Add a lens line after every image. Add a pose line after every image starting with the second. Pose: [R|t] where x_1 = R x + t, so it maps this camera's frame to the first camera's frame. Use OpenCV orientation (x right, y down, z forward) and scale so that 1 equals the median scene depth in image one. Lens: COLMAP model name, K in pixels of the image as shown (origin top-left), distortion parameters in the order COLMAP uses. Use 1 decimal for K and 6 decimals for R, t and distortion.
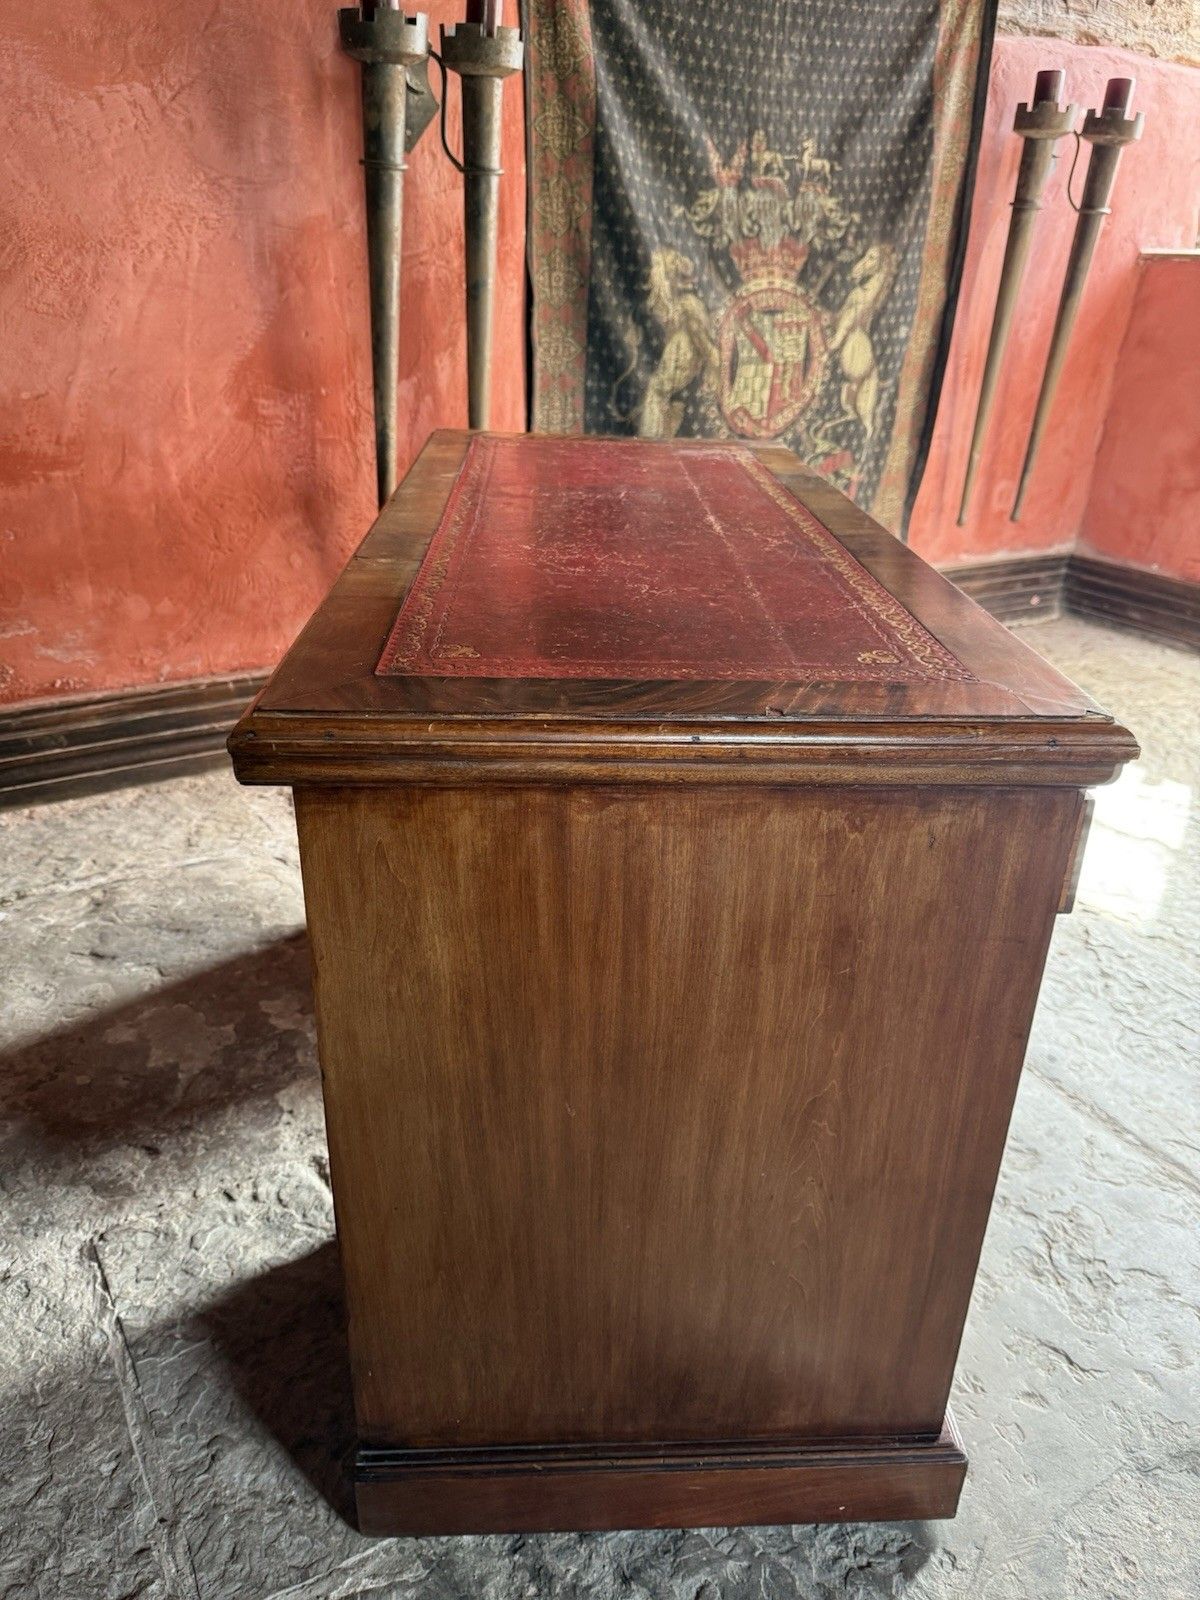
lens RADIAL K [[1155.6, 0, 579.2], [0, 1155.6, 797.8], [0, 0, 1]] dist [-0.007745, 0.002089]
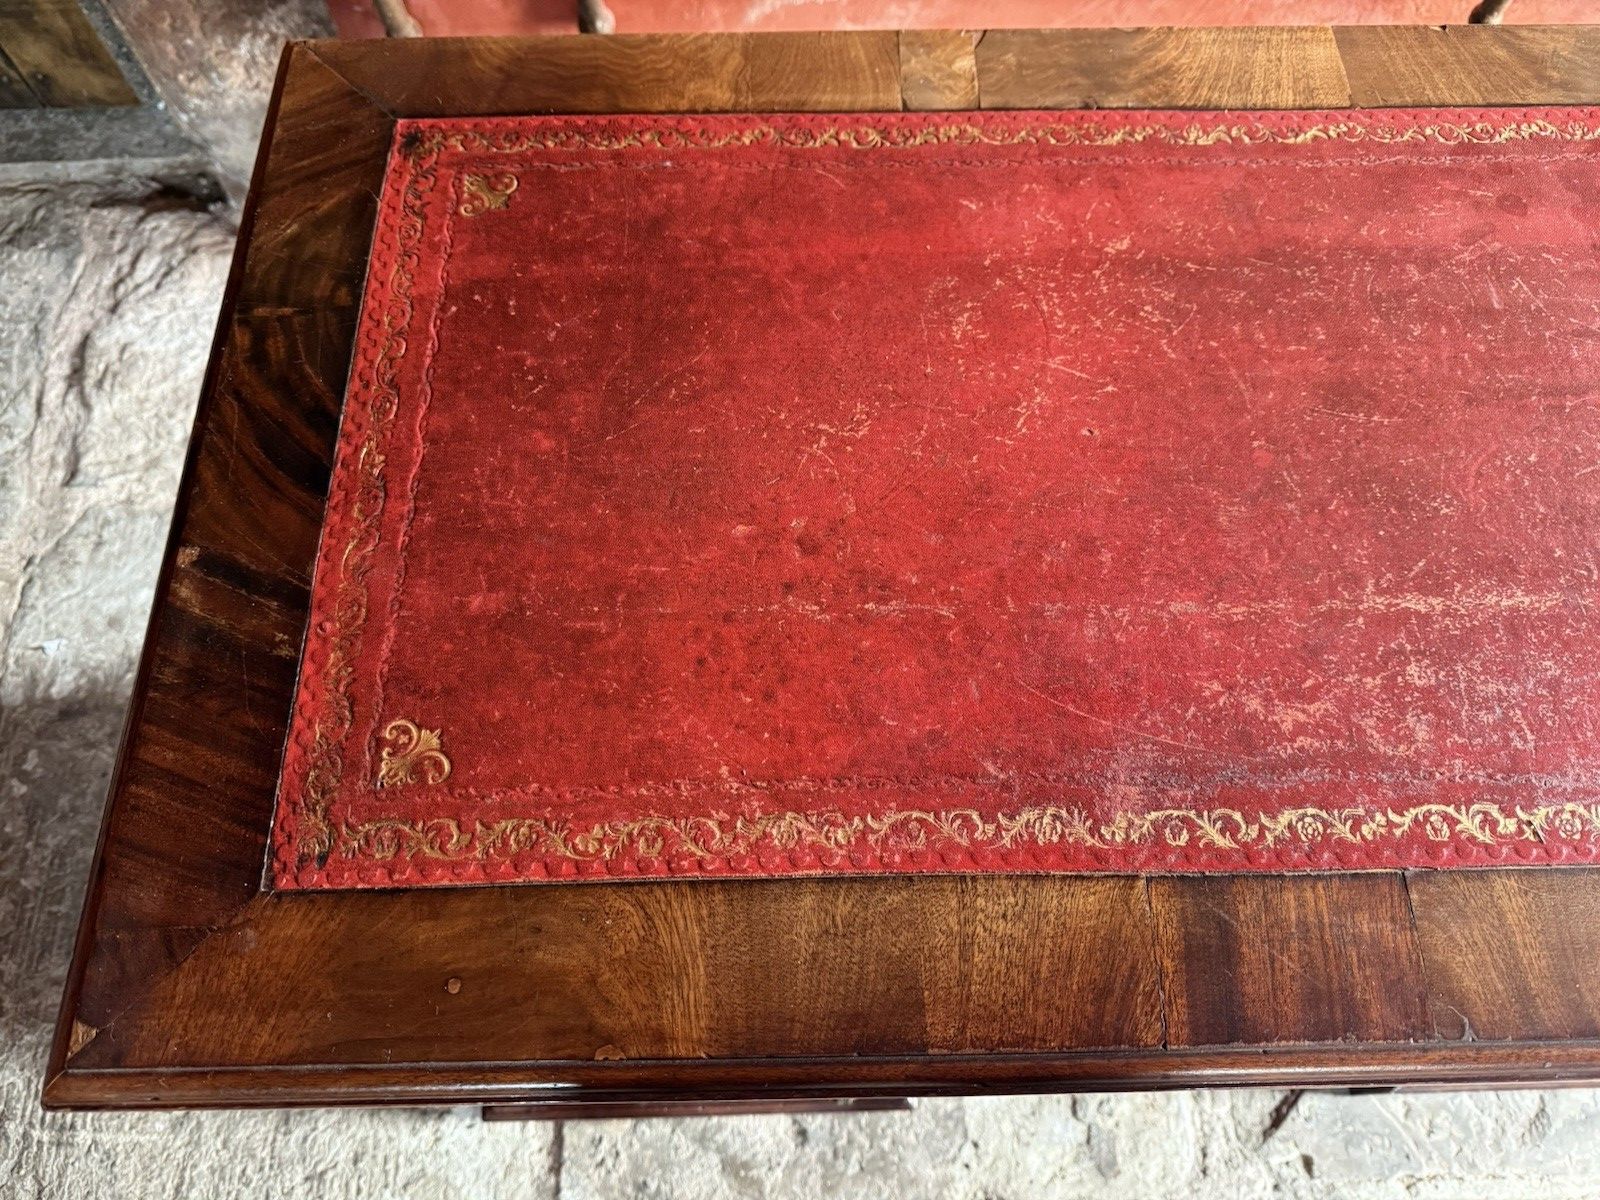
lens RADIAL K [[1157.7, 0, 798.3], [0, 1157.7, 594.7], [0, 0, 1]] dist [-0.014282, -0.003885]
pose [[0.868125, 0.442496, -0.224848, -0.207298], [-0.184283, 0.707974, 0.681771, -0.284698], [0.460868, -0.550427, 0.696155, 0.380924]]
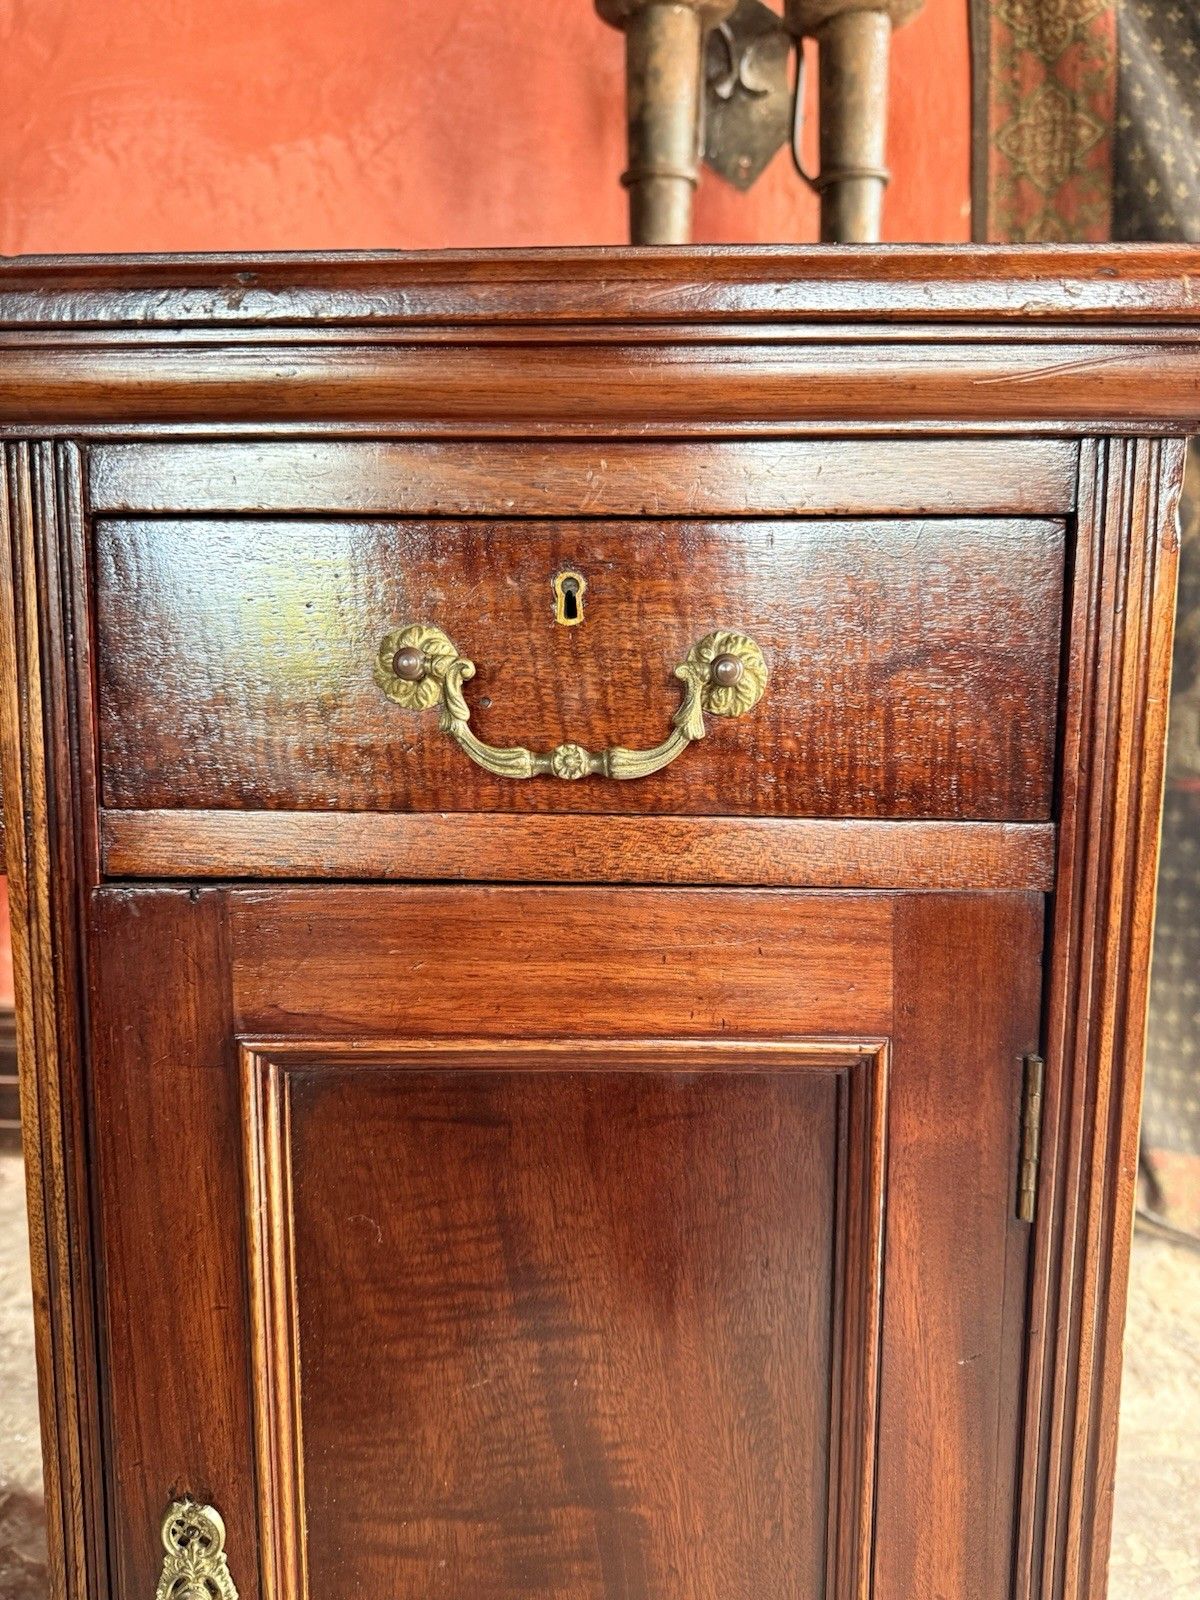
lens RADIAL K [[1170.7, 0, 592.5], [0, 1170.7, 805.4], [0, 0, 1]] dist [-0.009018, -0.006810]
pose [[0.830102, 0.044685, -0.555818, 0.125741], [-0.217506, 0.943773, -0.248966, -0.076875], [0.513441, 0.327561, 0.793147, 0.517796]]
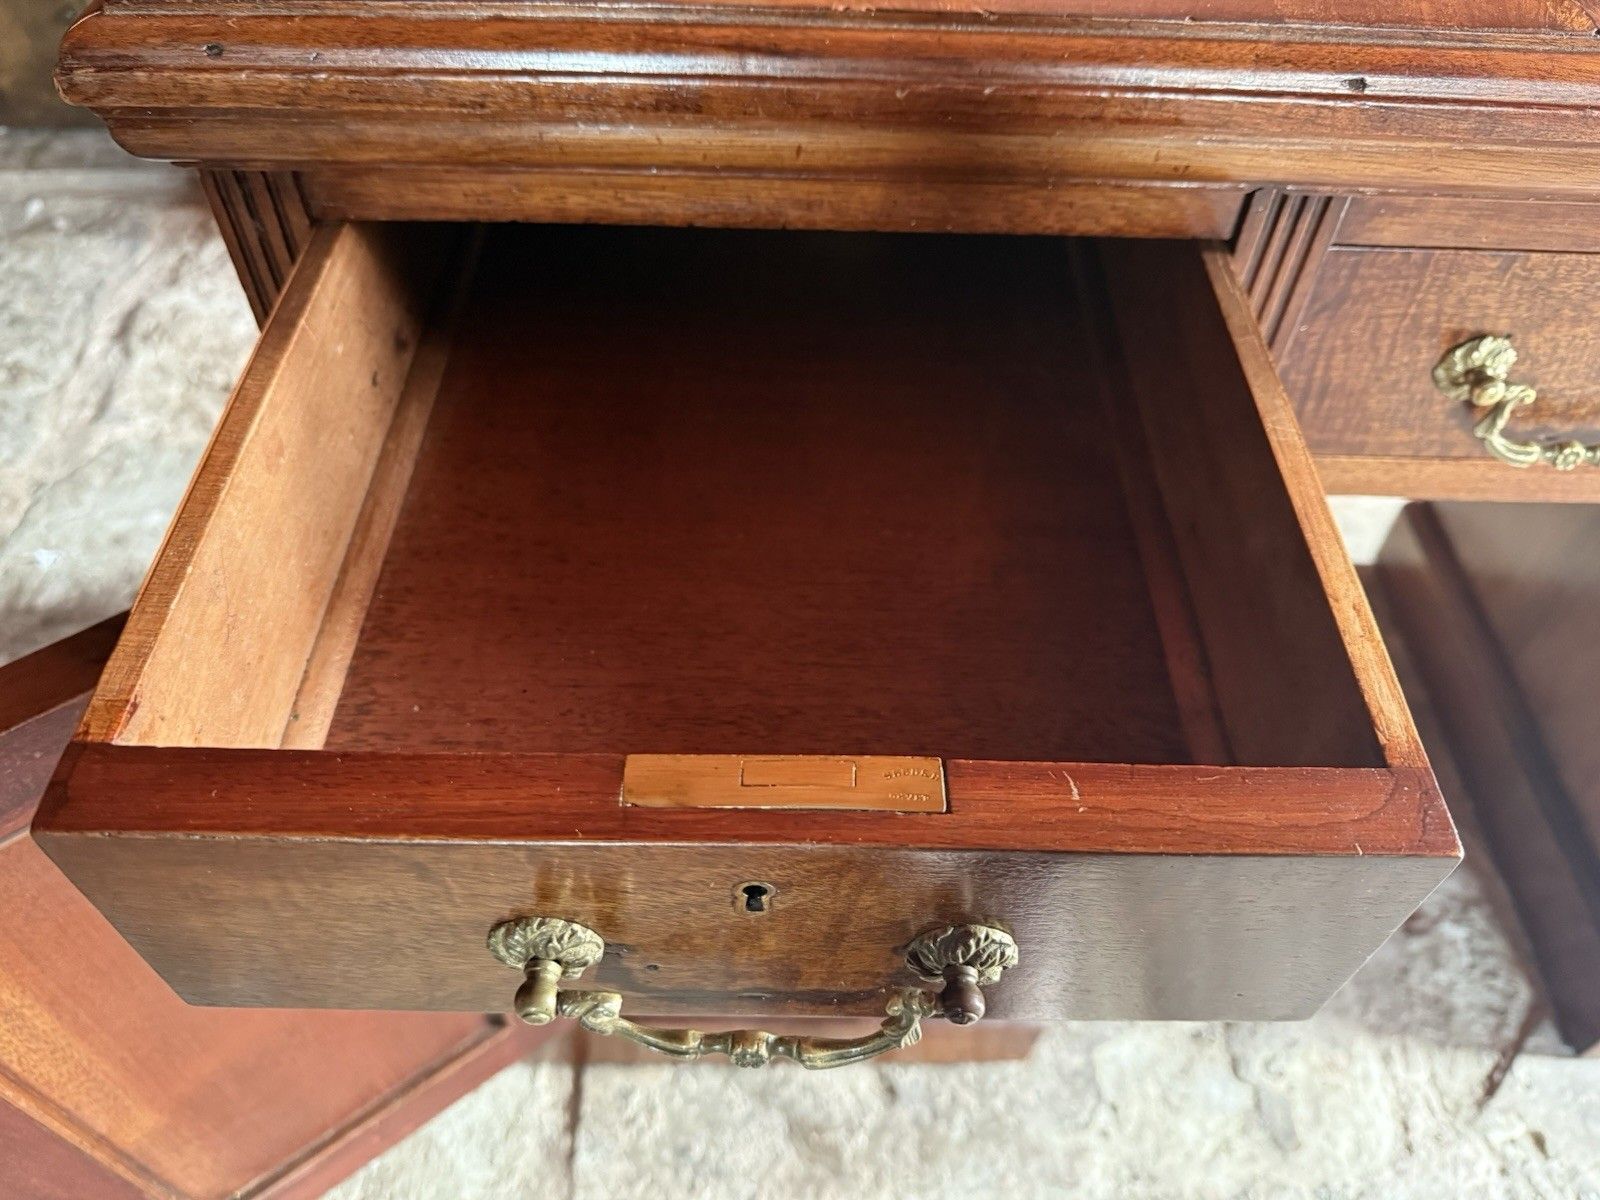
lens RADIAL K [[1184.8, 0, 799.6], [0, 1184.8, 602.7], [0, 0, 1]] dist [-0.035895, 0.007630]
pose [[0.856754, 0.390898, -0.336410, -0.174879], [-0.211344, 0.861133, 0.462368, -0.114041], [0.470432, -0.325037, 0.820393, 0.319292]]
